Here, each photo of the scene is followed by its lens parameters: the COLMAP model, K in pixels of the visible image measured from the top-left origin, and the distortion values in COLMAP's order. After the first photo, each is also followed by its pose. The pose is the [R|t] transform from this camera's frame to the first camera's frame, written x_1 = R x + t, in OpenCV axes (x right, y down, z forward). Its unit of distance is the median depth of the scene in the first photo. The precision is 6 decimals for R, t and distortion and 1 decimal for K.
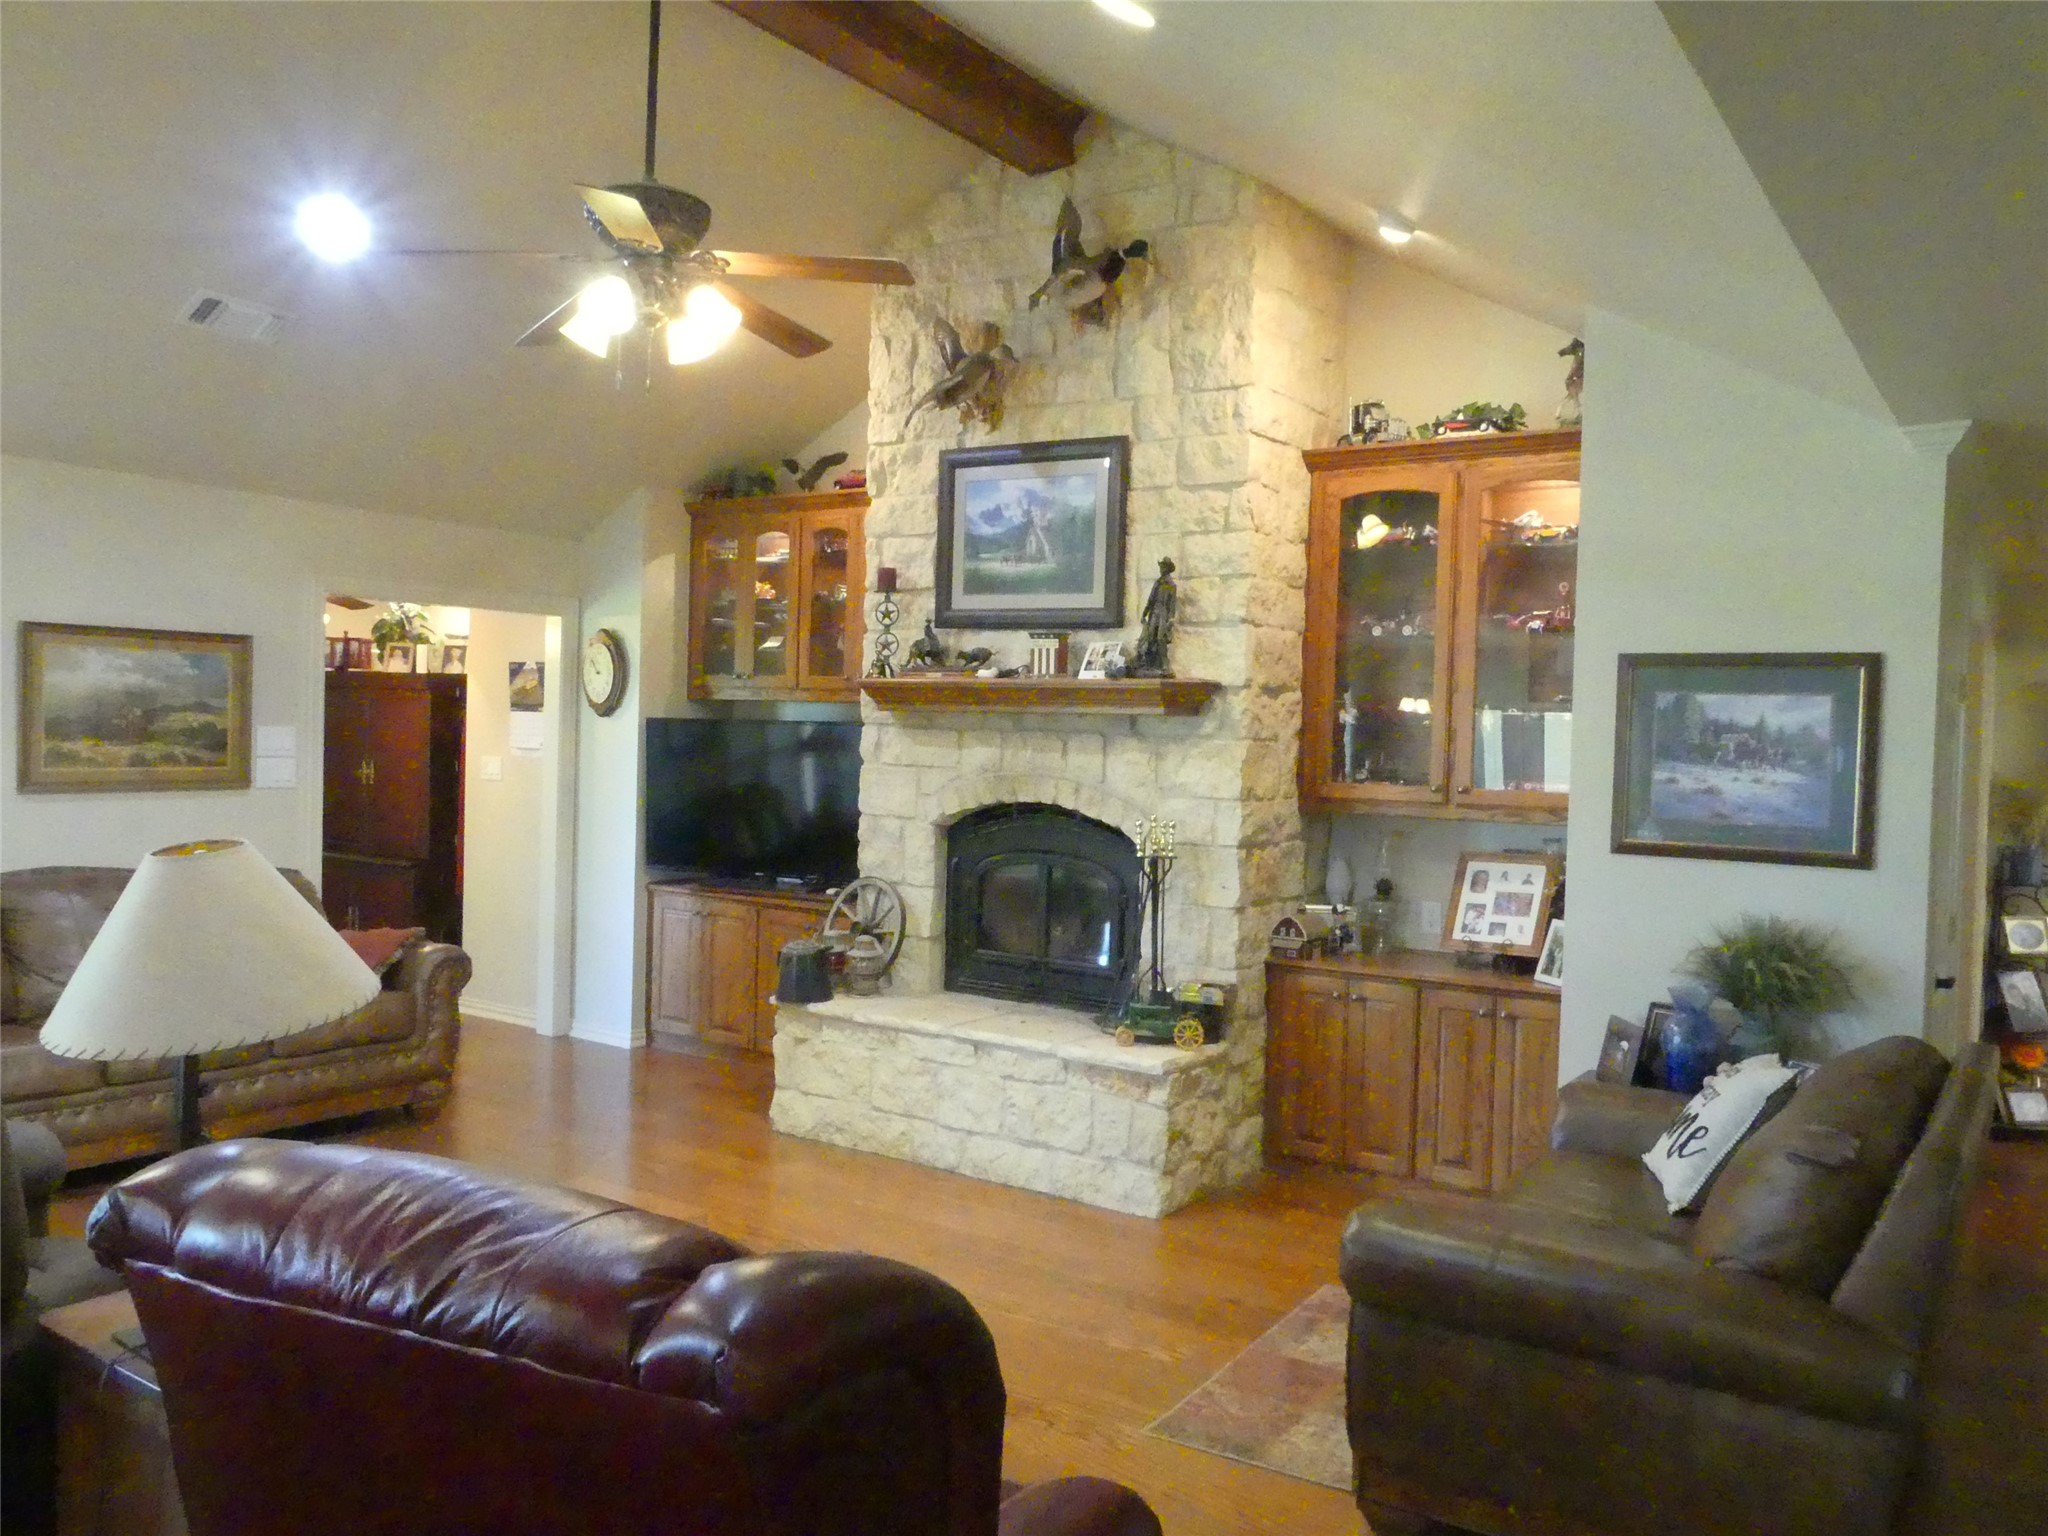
lens RADIAL K [[1555.8, 0, 1037.2], [0, 1555.8, 768.5], [0, 0, 1]] dist [-0.018612, 0.013889]
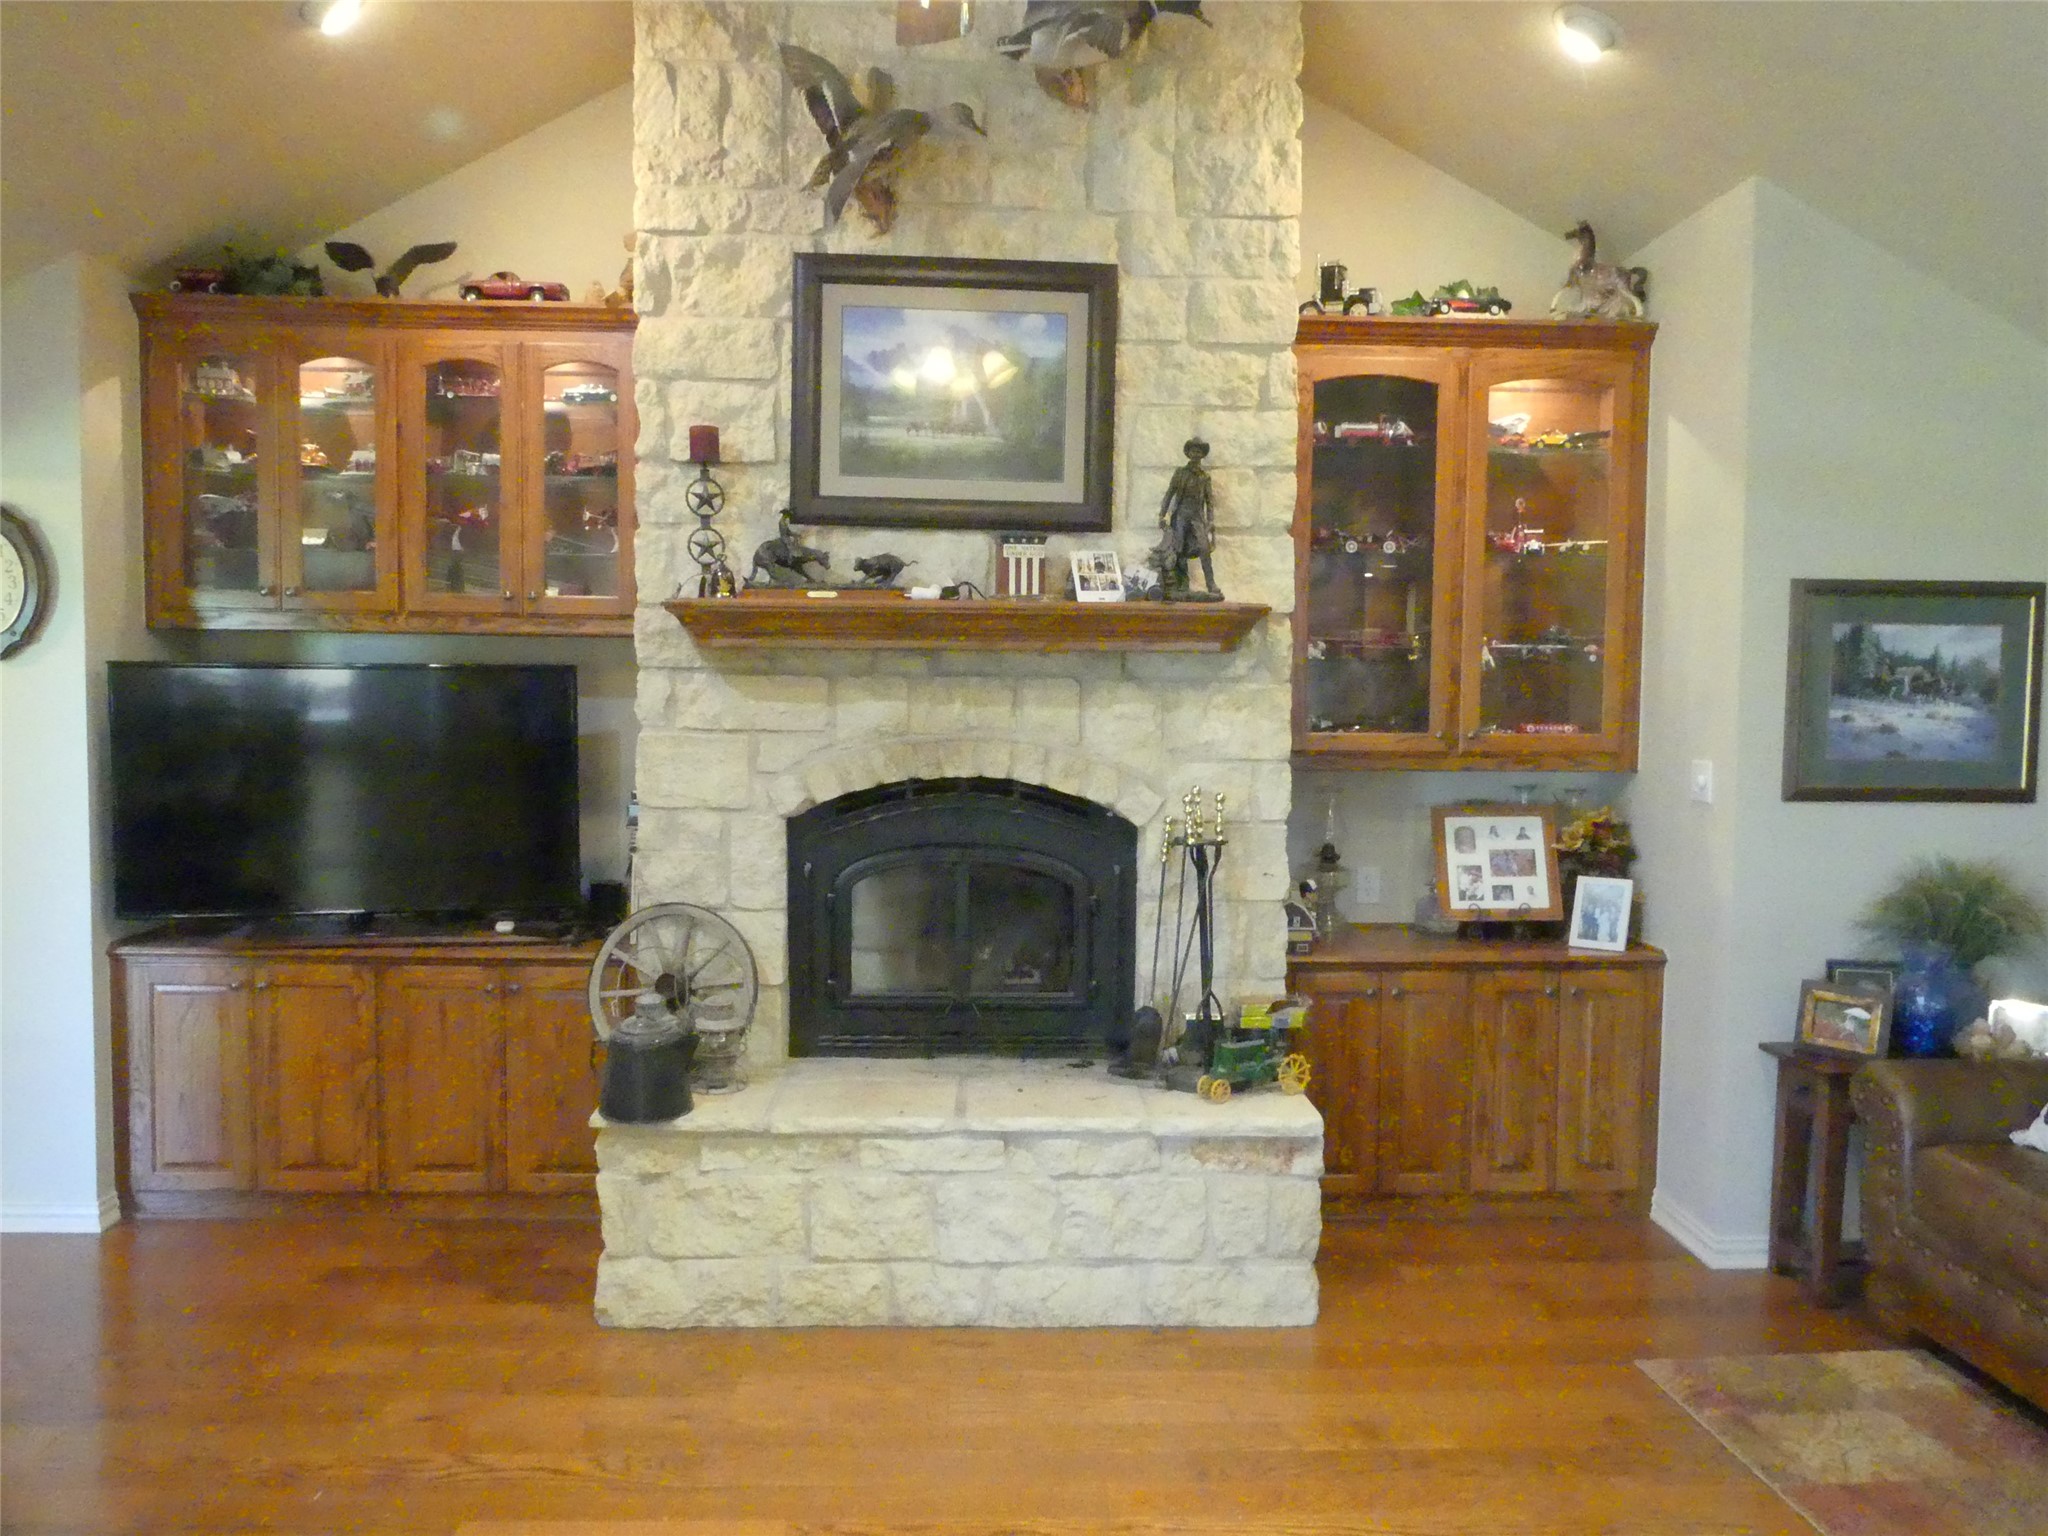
lens RADIAL K [[1555.8, 0, 1019.6], [0, 1555.8, 765.6], [0, 0, 1]] dist [-0.018612, 0.013889]
pose [[0.805018, -0.053437, 0.590839, -0.422584], [0.026898, 0.998198, 0.053631, -0.021641], [-0.592640, -0.027282, 0.805005, 0.443113]]
